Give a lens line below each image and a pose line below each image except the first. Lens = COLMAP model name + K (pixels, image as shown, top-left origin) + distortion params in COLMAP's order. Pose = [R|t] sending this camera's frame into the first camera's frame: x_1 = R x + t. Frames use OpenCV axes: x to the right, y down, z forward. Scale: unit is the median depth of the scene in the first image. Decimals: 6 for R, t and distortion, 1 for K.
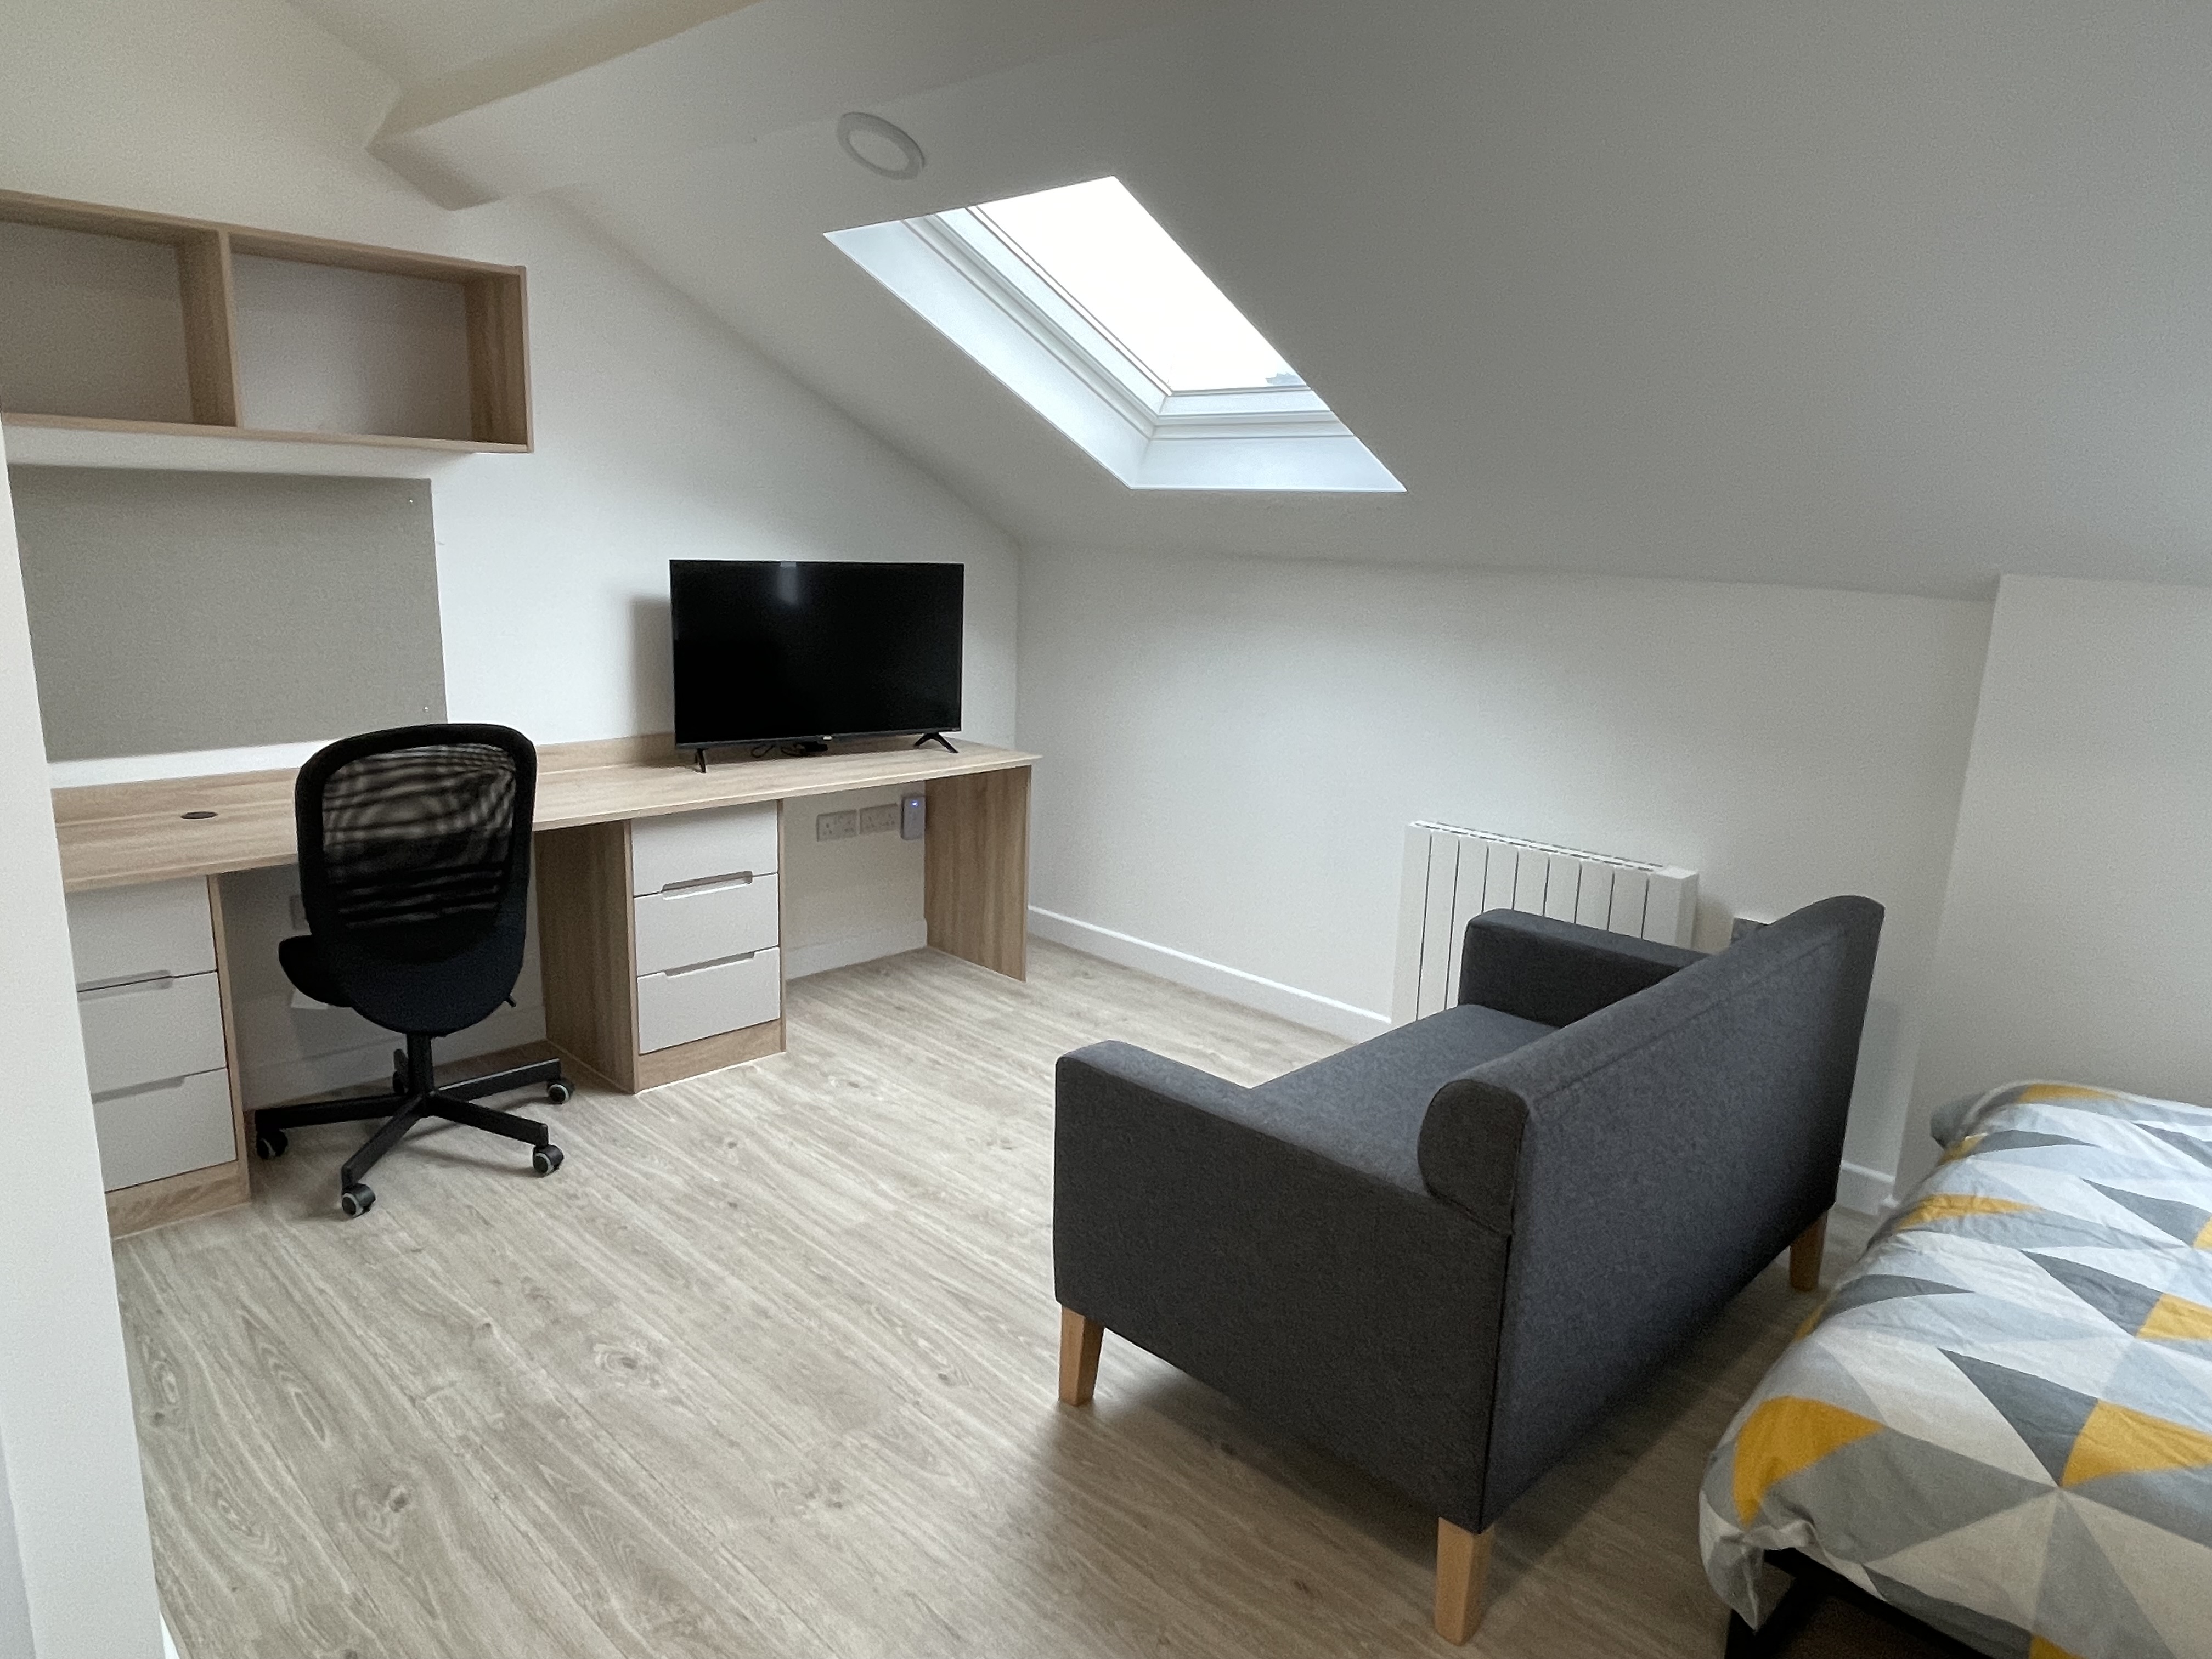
lens RADIAL K [[1413.5, 0, 1120.3], [0, 1413.5, 828.0], [0, 0, 1]] dist [0.006370, 0.001090]
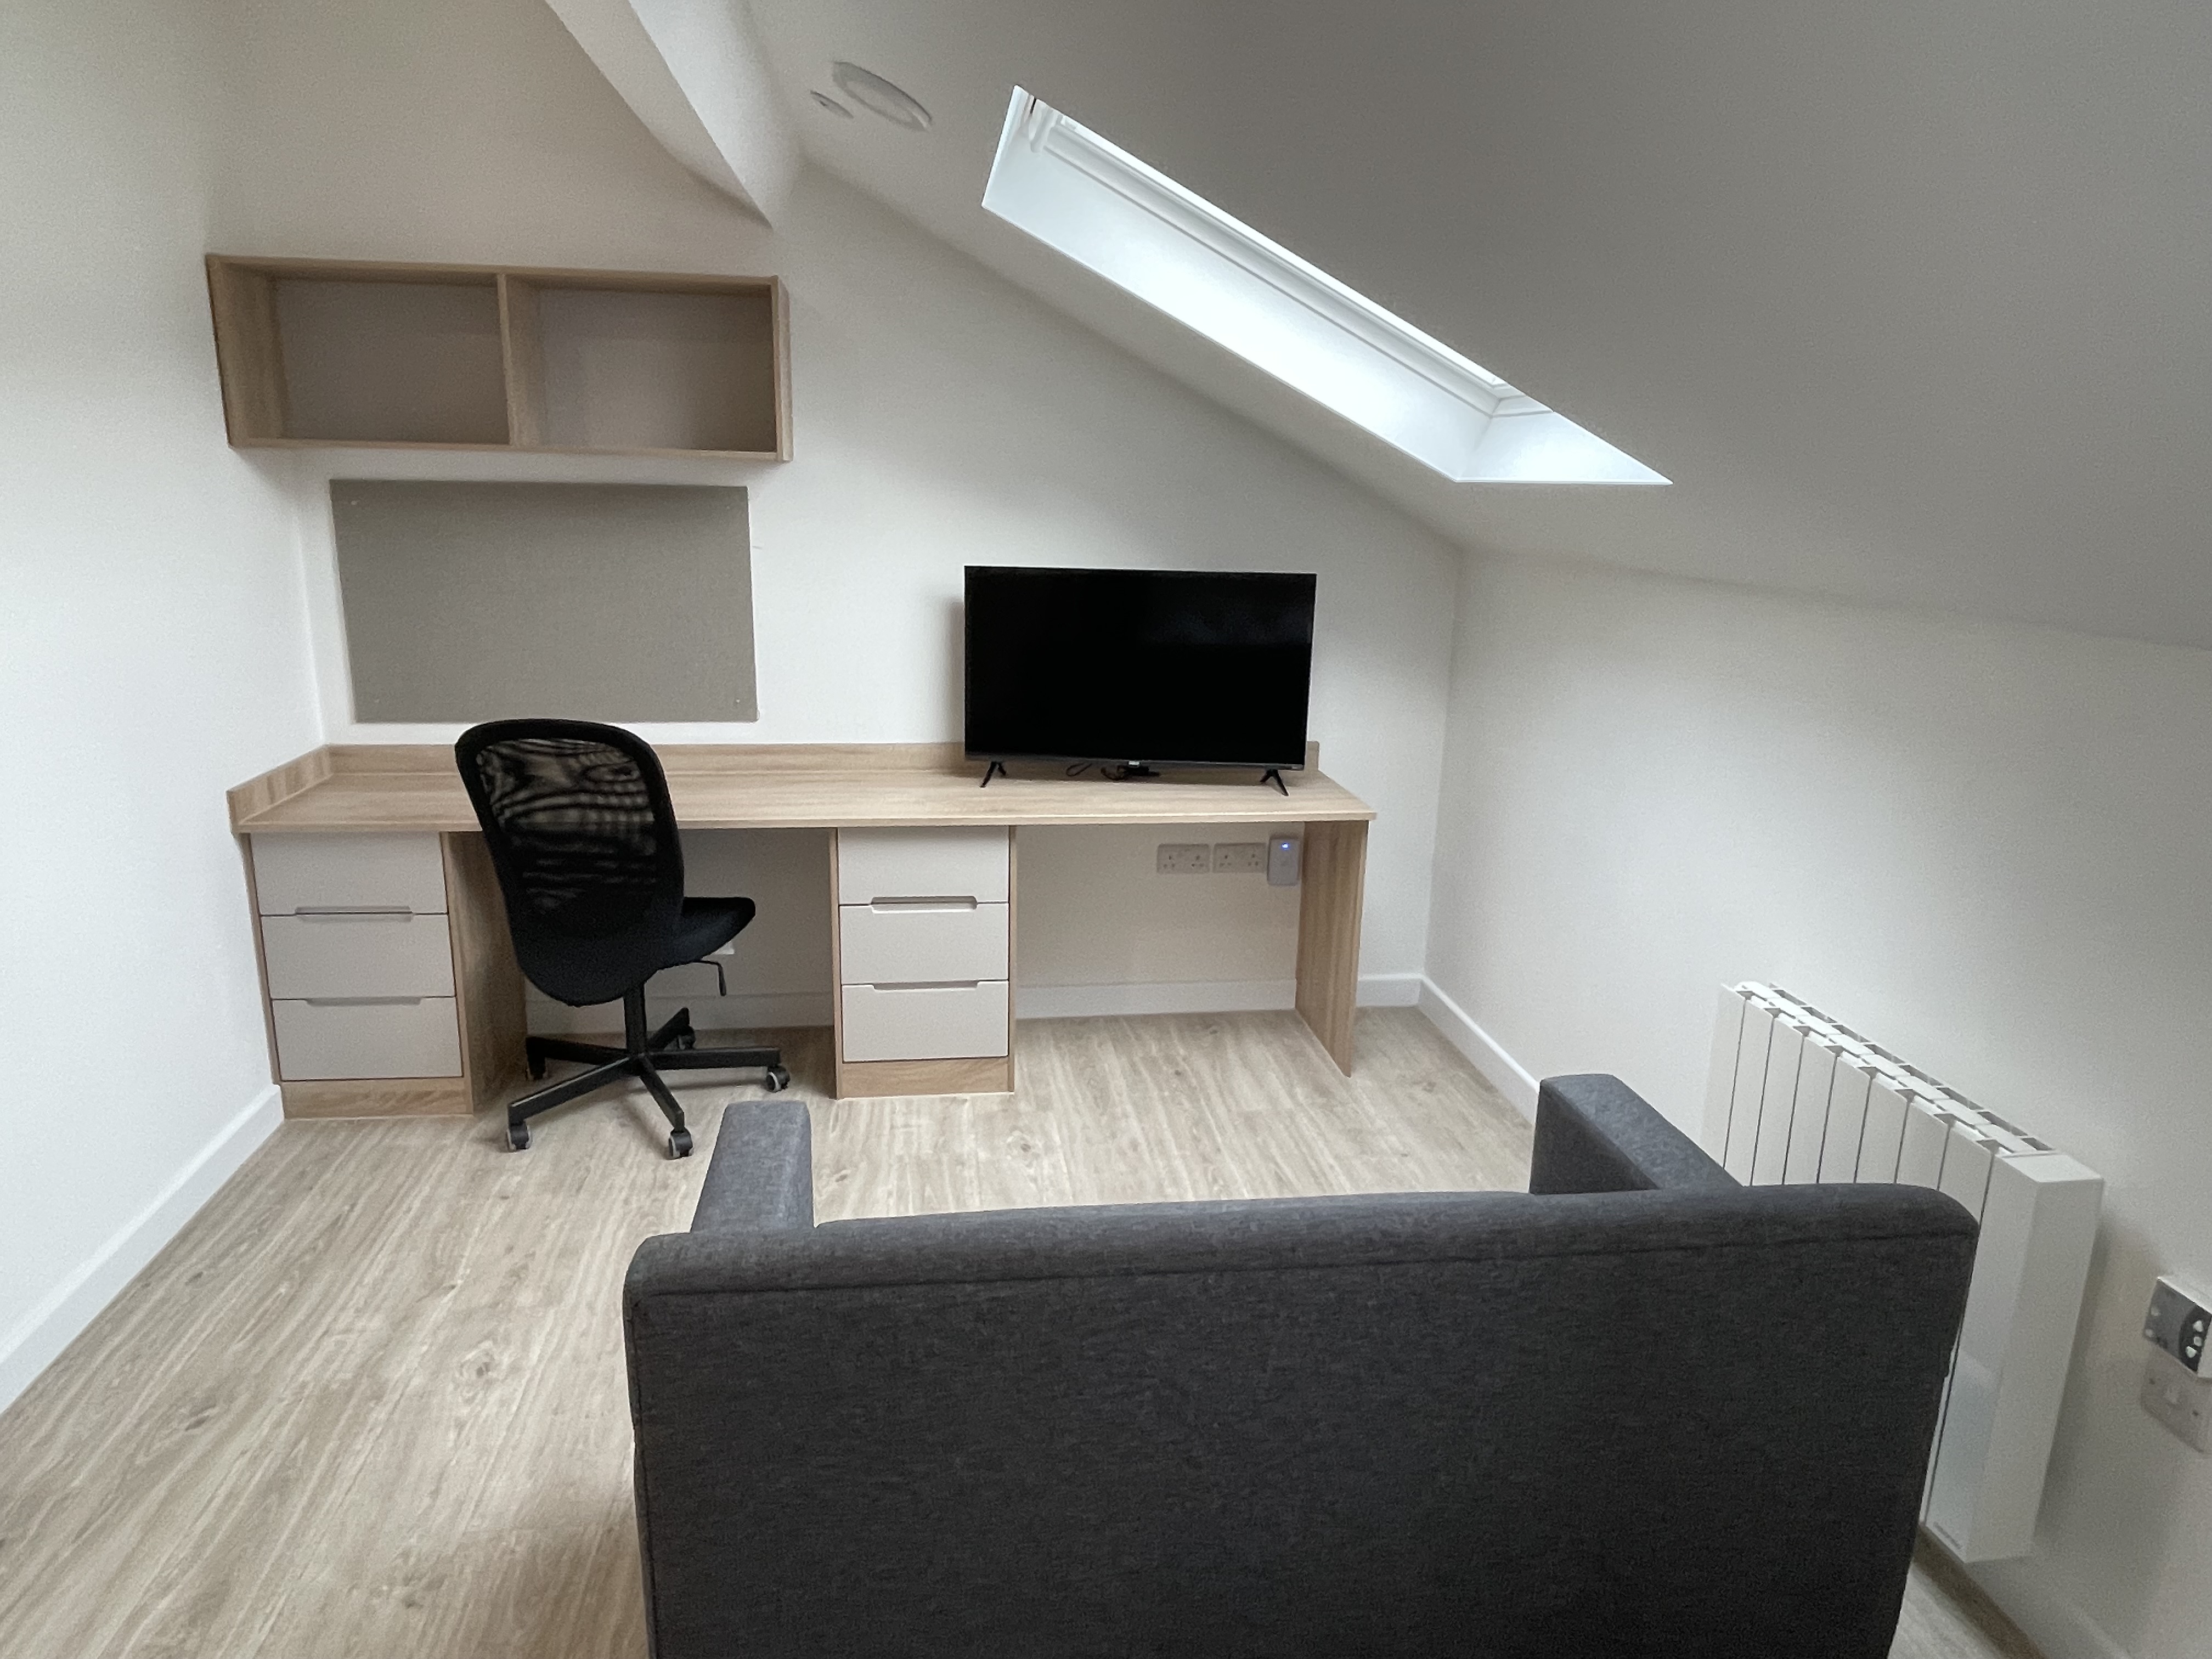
lens RADIAL K [[1438.1, 0, 1114.5], [0, 1438.1, 830.9], [0, 0, 1]] dist [0.016398, -0.006534]
pose [[0.791668, 0.130481, -0.596855, 0.364098], [-0.126395, 0.990772, 0.048947, -0.068947], [0.597734, 0.036689, 0.800855, 0.275478]]
